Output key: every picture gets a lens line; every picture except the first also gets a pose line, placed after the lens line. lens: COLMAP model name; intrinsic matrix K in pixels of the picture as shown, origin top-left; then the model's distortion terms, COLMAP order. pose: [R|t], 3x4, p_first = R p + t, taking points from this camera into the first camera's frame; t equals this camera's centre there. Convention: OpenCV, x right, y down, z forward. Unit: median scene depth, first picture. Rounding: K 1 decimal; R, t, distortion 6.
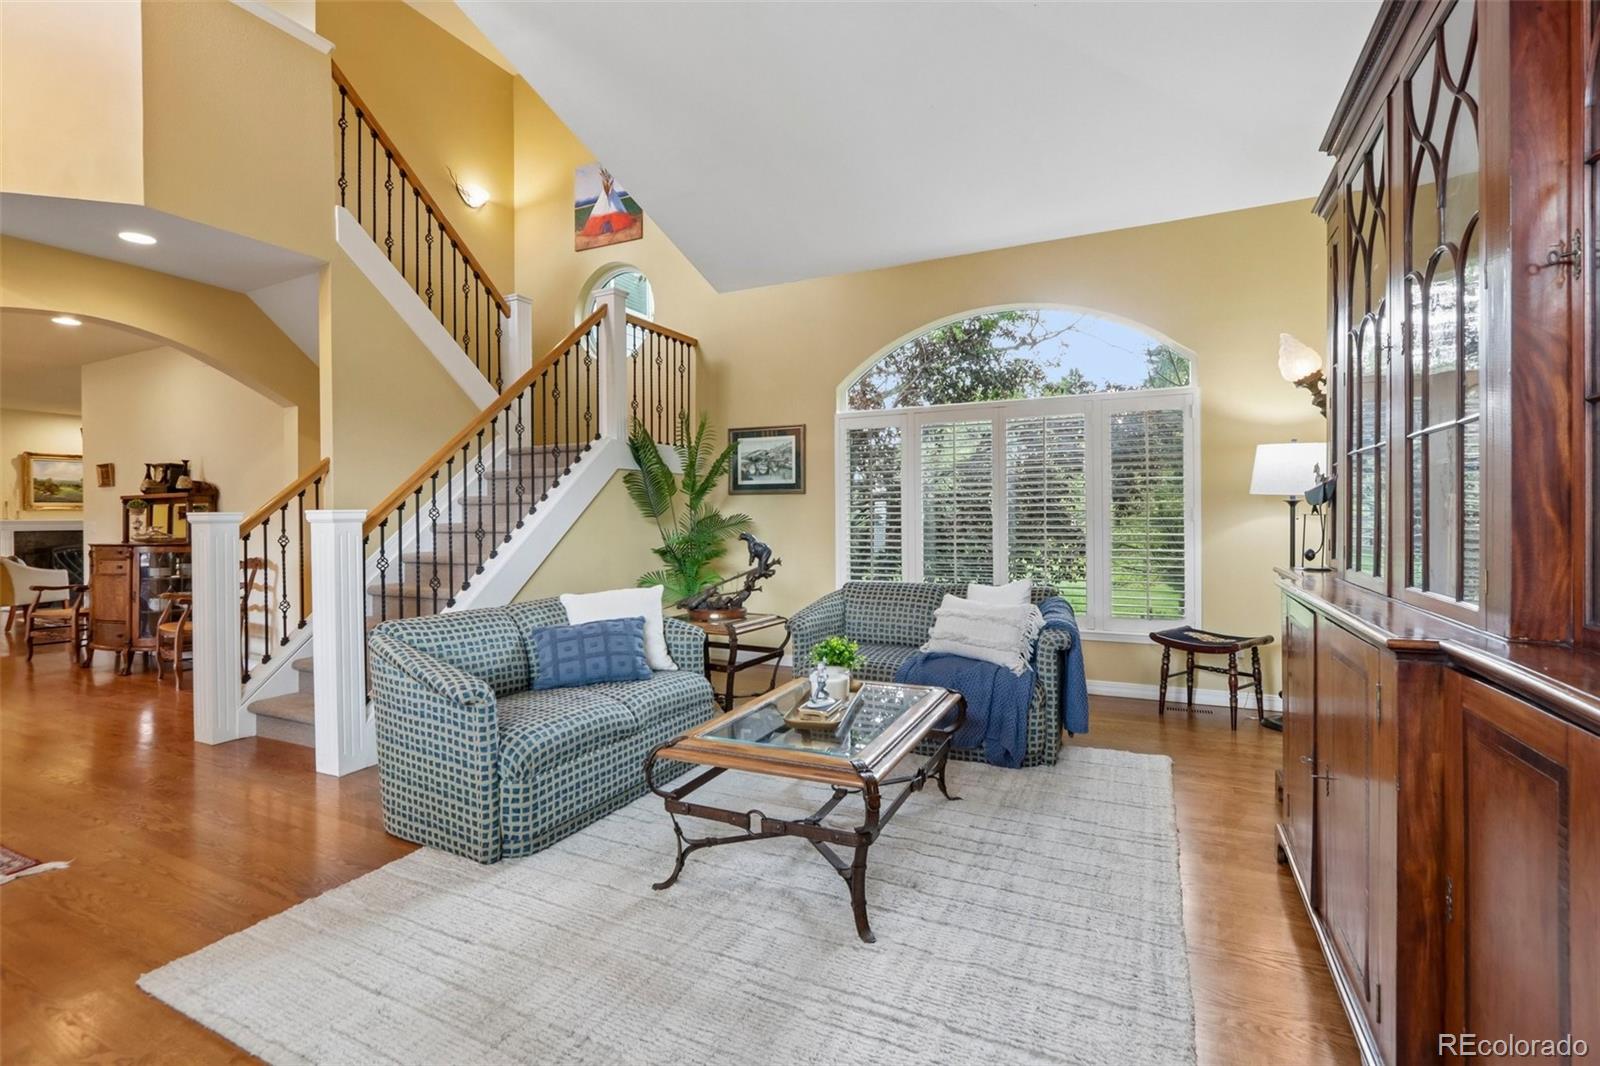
lens RADIAL K [[743.7, 0, 799.7], [0, 743.7, 528.6], [0, 0, 1]] dist [-0.012489, 0.001438]
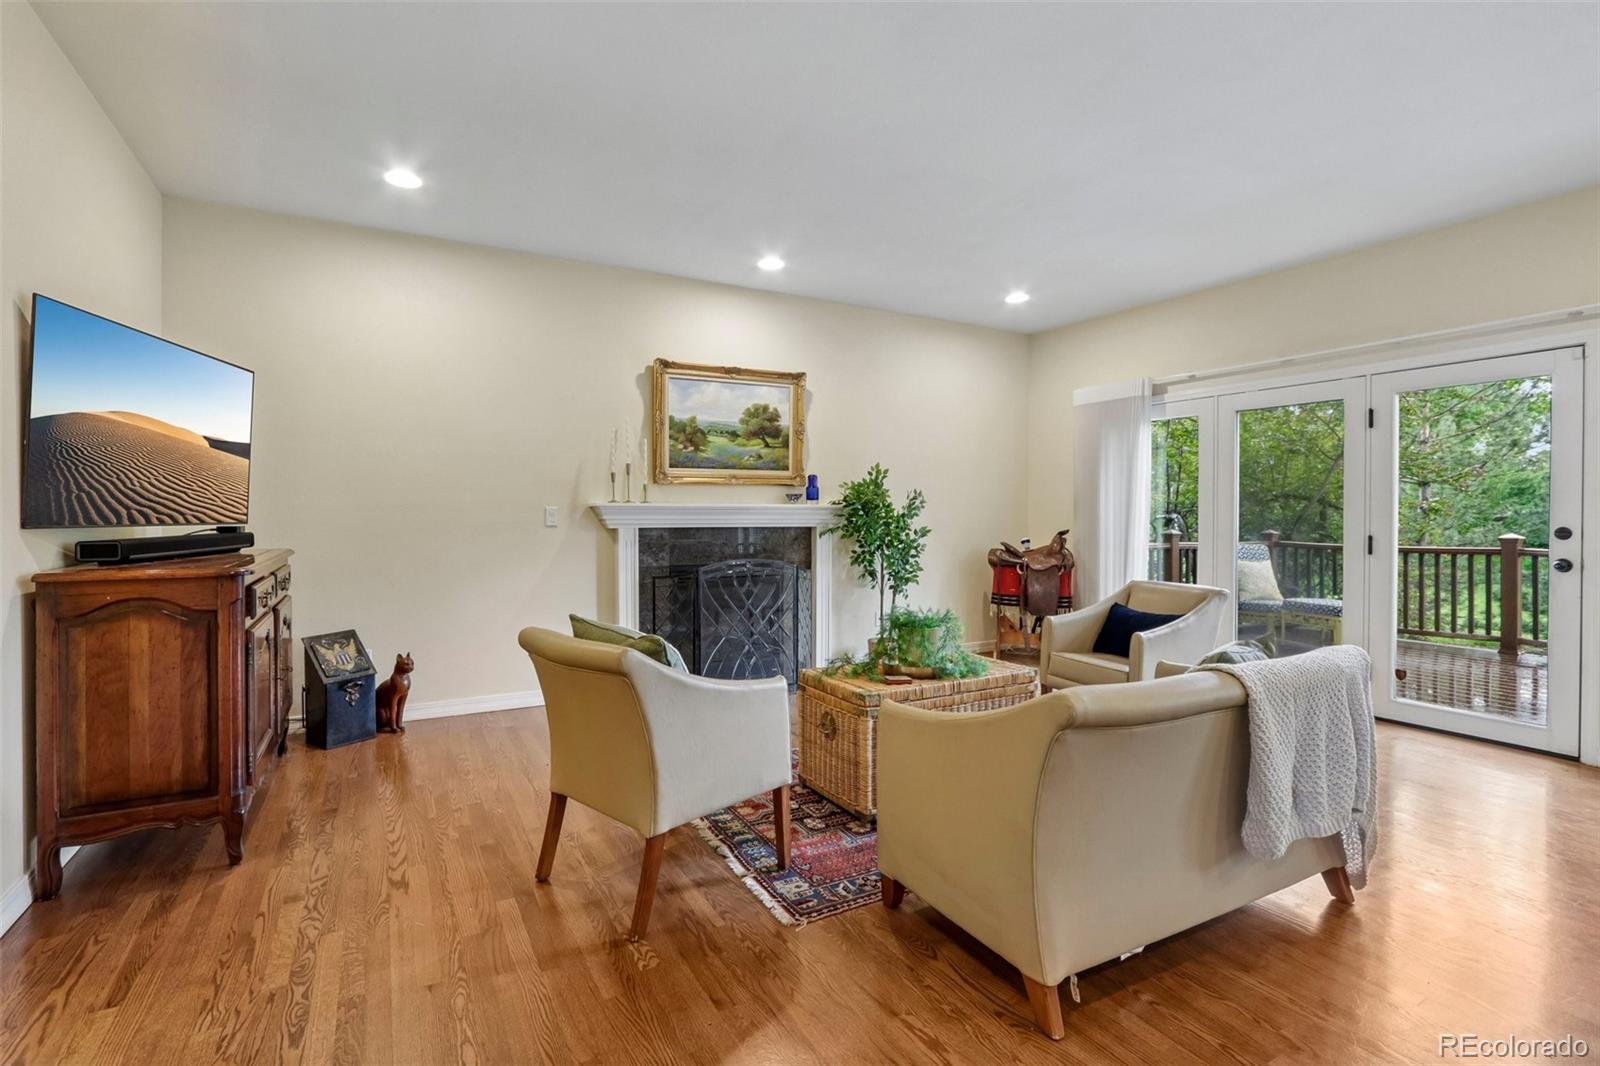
lens RADIAL K [[743.7, 0, 787.8], [0, 743.7, 534.0], [0, 0, 1]] dist [-0.012489, 0.001438]
pose [[0.825502, 0.022367, -0.563956, -0.709074], [-0.013081, 0.999704, 0.020502, -0.003859], [0.564247, -0.009548, 0.825551, 0.648576]]
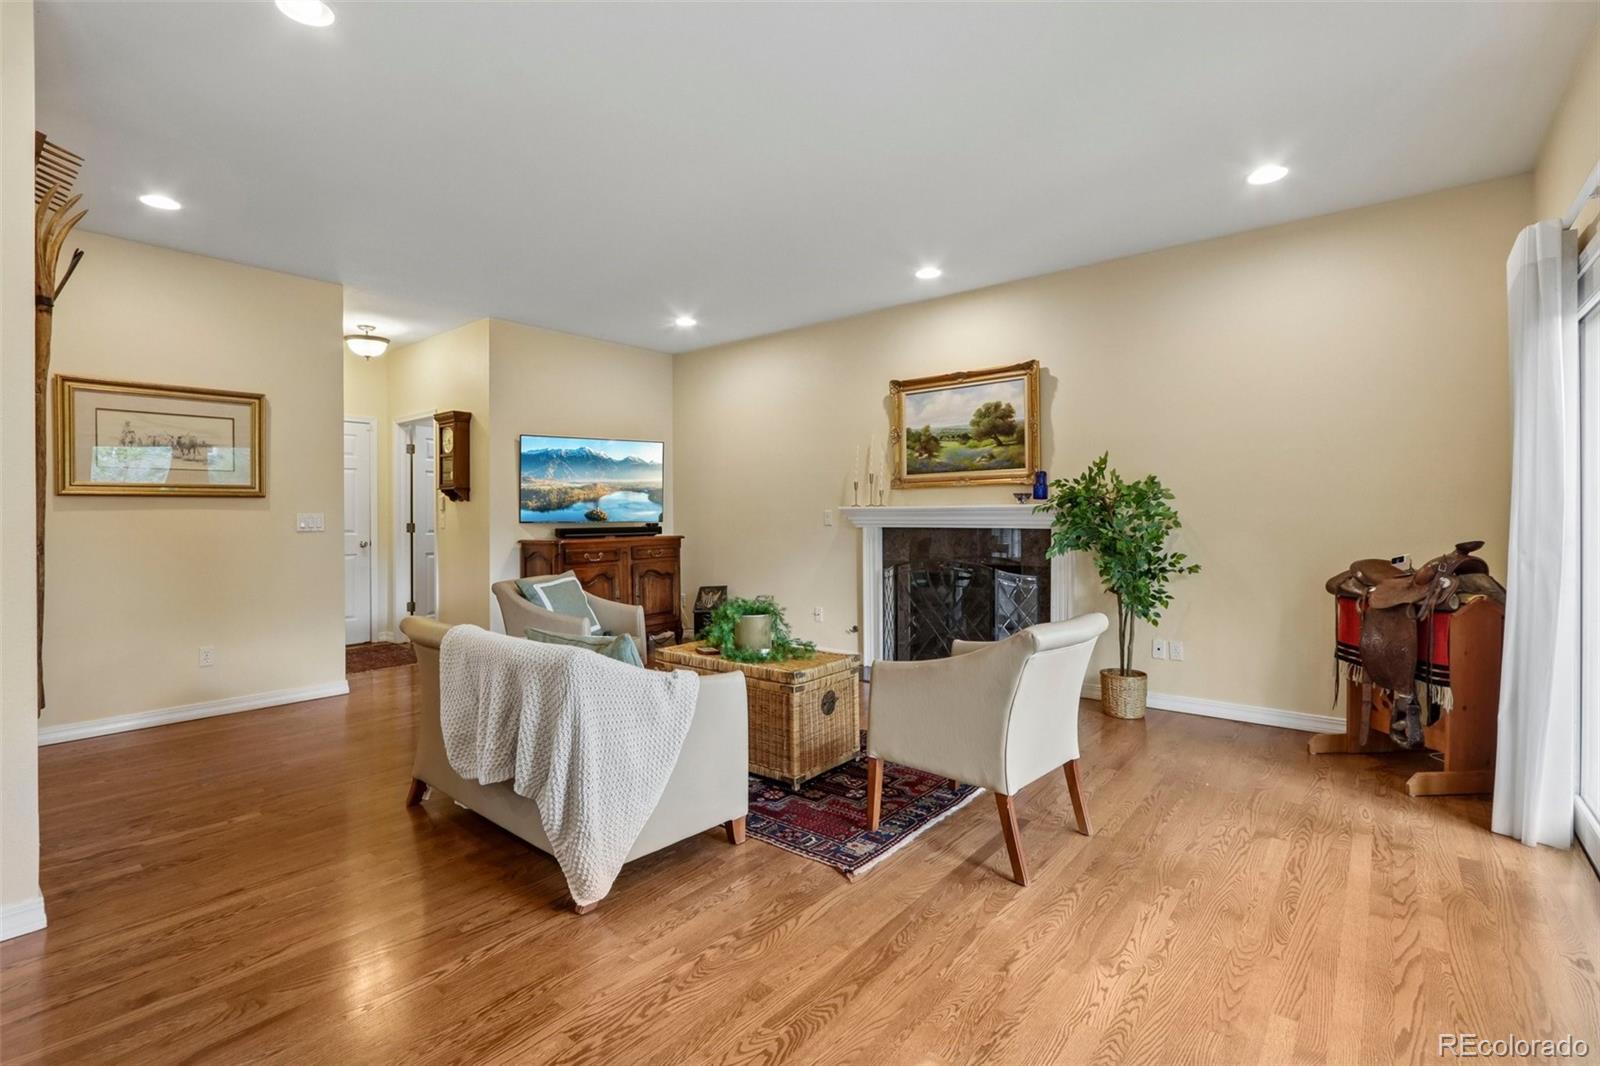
lens RADIAL K [[743.7, 0, 795.2], [0, 743.7, 526.5], [0, 0, 1]] dist [-0.012489, 0.001438]
pose [[-0.212778, 0.013641, -0.977005, -0.500360], [-0.010637, 0.999811, 0.016276, -0.005982], [0.977043, 0.013856, -0.212593, 1.035077]]
